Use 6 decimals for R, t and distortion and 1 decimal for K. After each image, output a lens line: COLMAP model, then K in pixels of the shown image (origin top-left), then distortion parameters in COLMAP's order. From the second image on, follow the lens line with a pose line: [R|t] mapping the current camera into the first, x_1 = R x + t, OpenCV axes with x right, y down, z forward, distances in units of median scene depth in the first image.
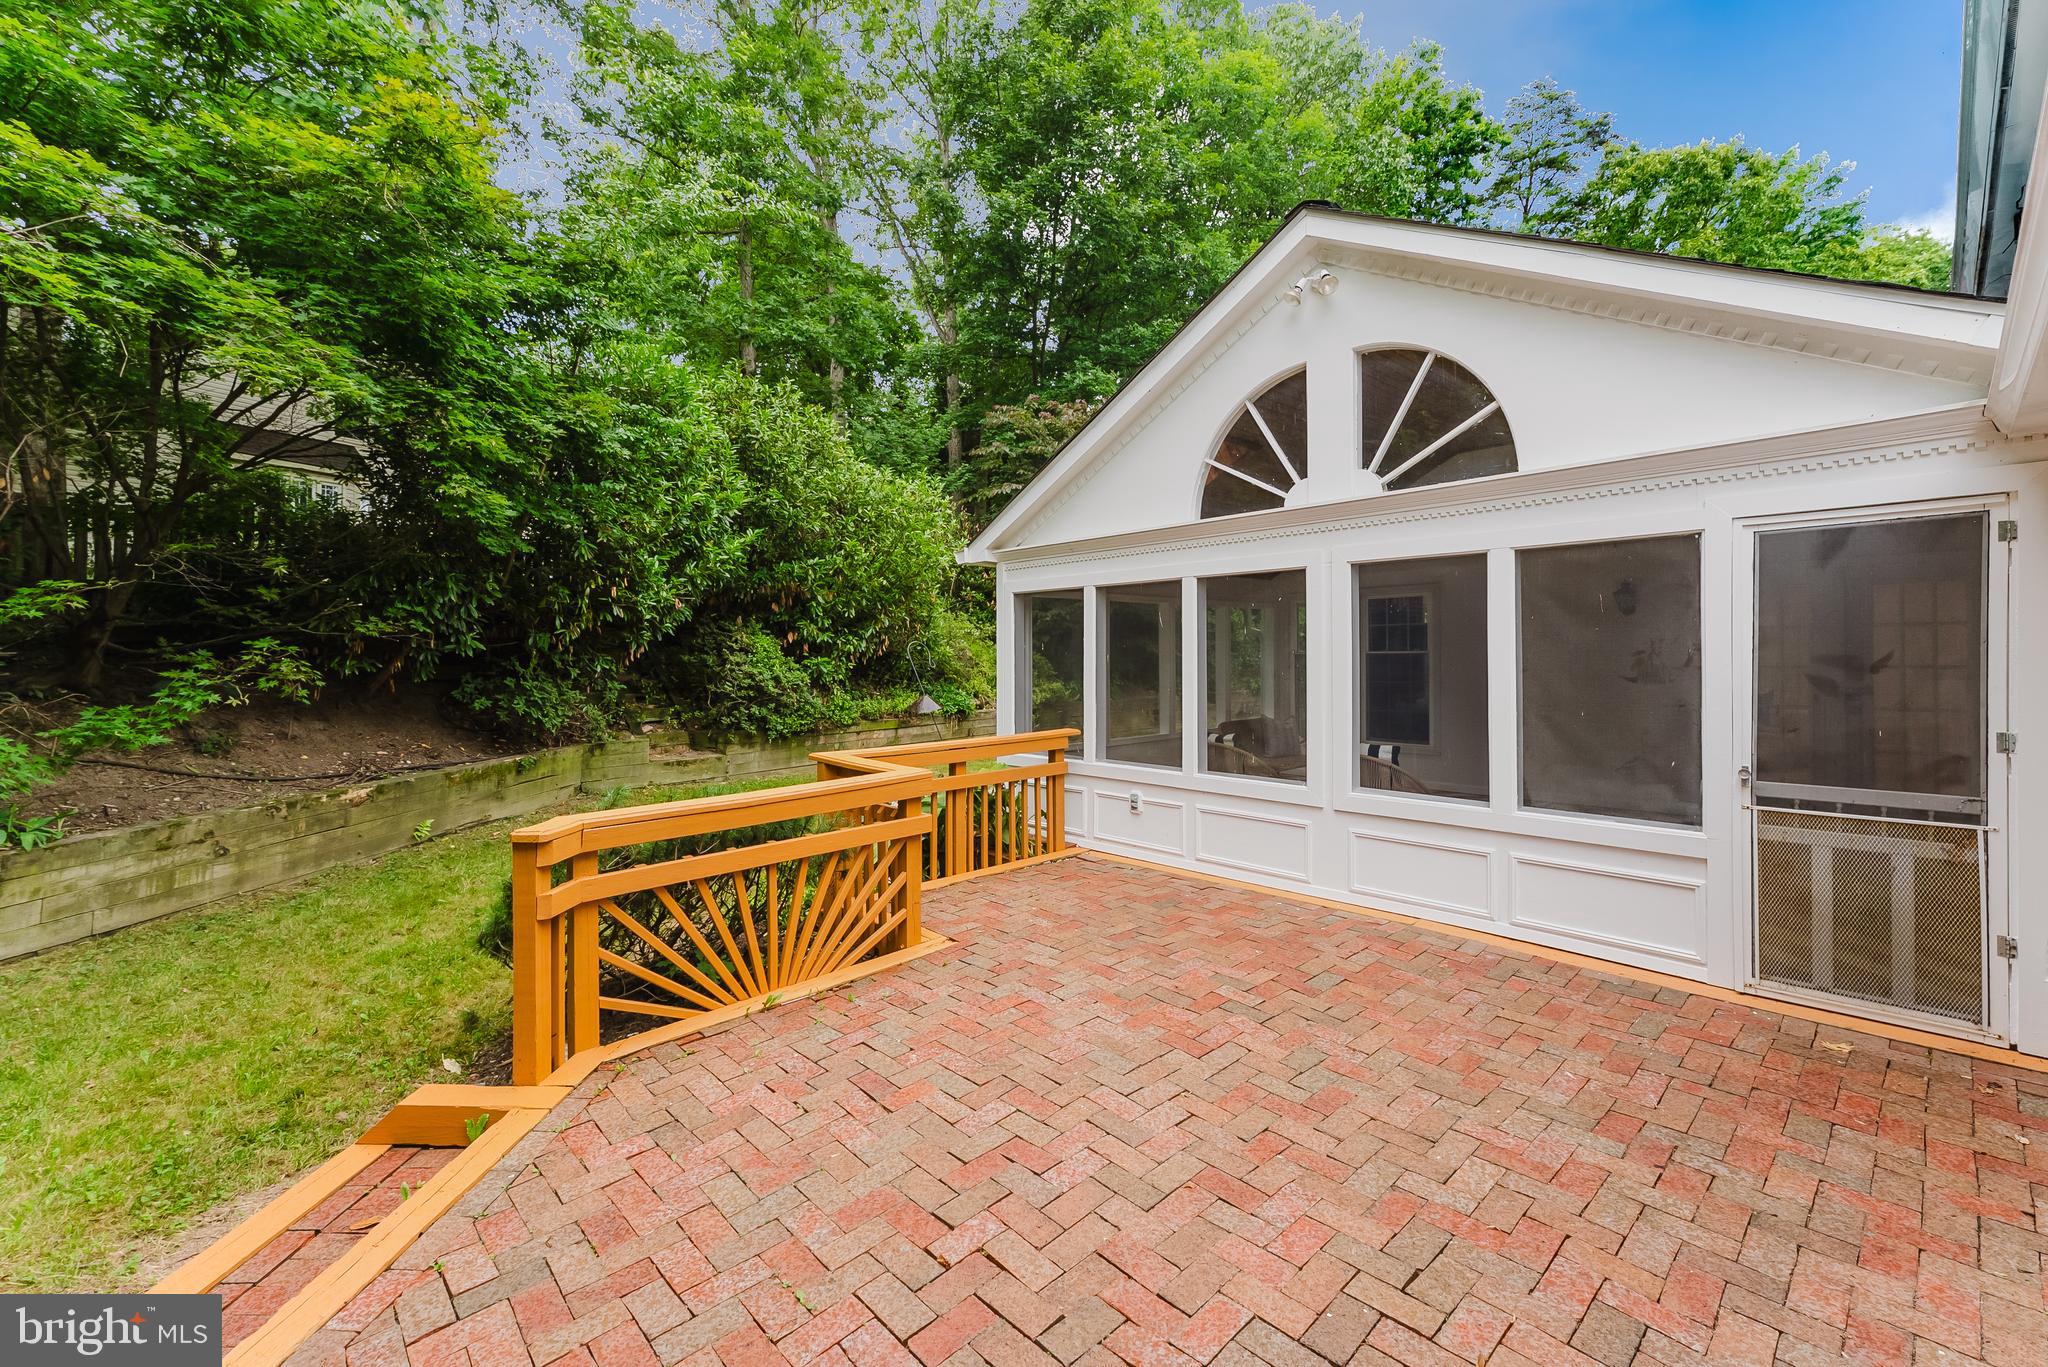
lens RADIAL K [[837.9, 0, 1021.9], [0, 837.9, 638.9], [0, 0, 1]] dist [0.000551, -0.000023]
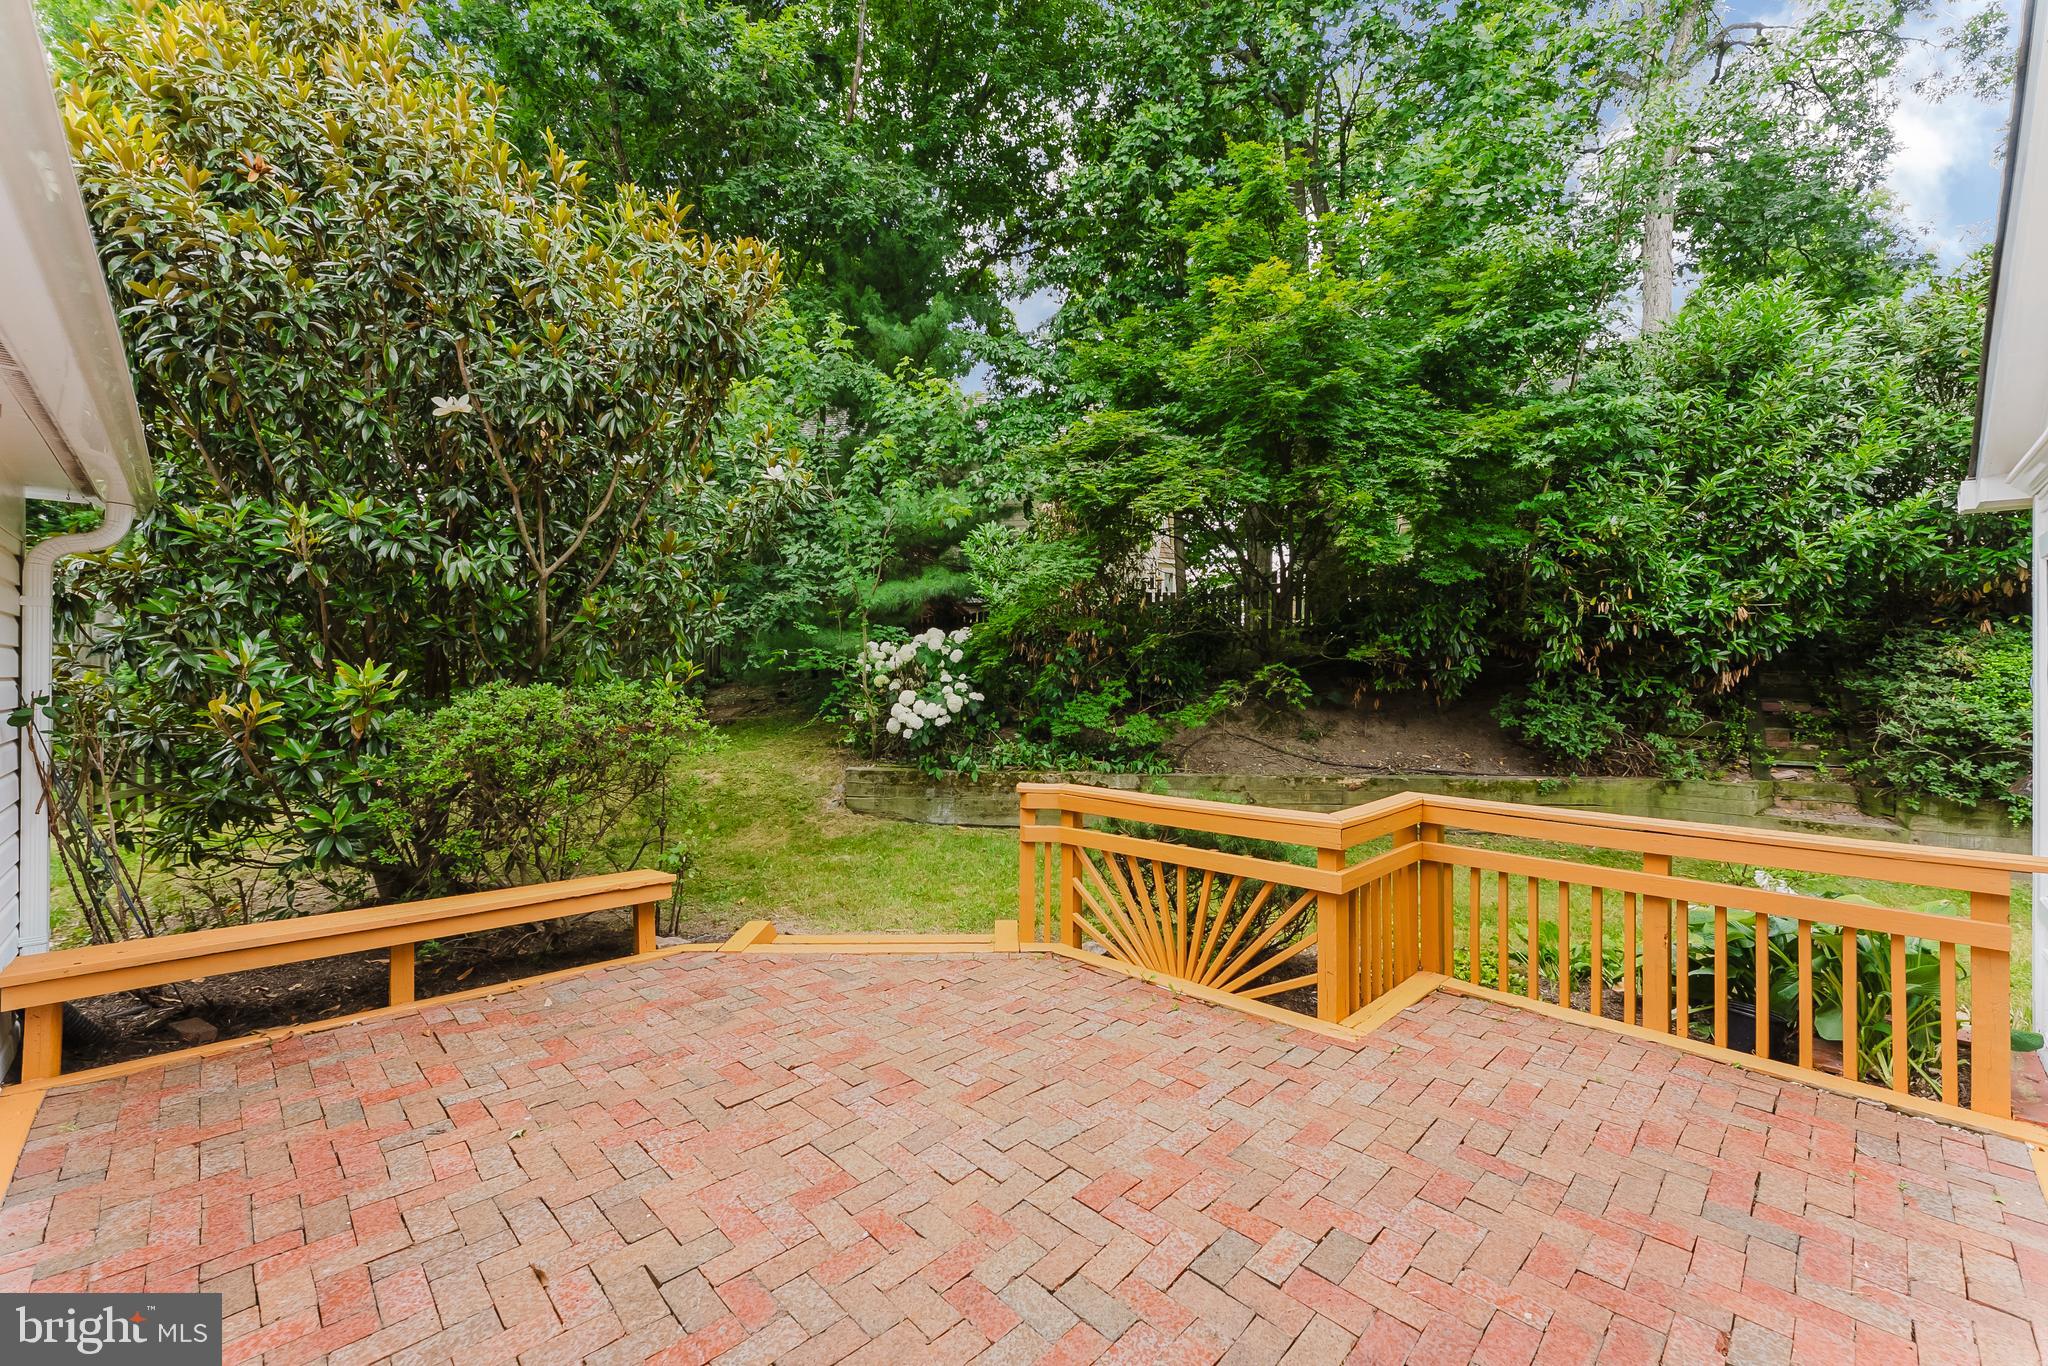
lens RADIAL K [[824.8, 0, 1025.4], [0, 824.8, 680.9], [0, 0, 1]] dist [-0.000314, -0.000031]
pose [[0.038369, 0.017735, -0.999106, 0.788439], [0.010481, 0.999780, 0.018149, -0.000389], [0.999209, -0.011168, 0.038175, 0.751576]]
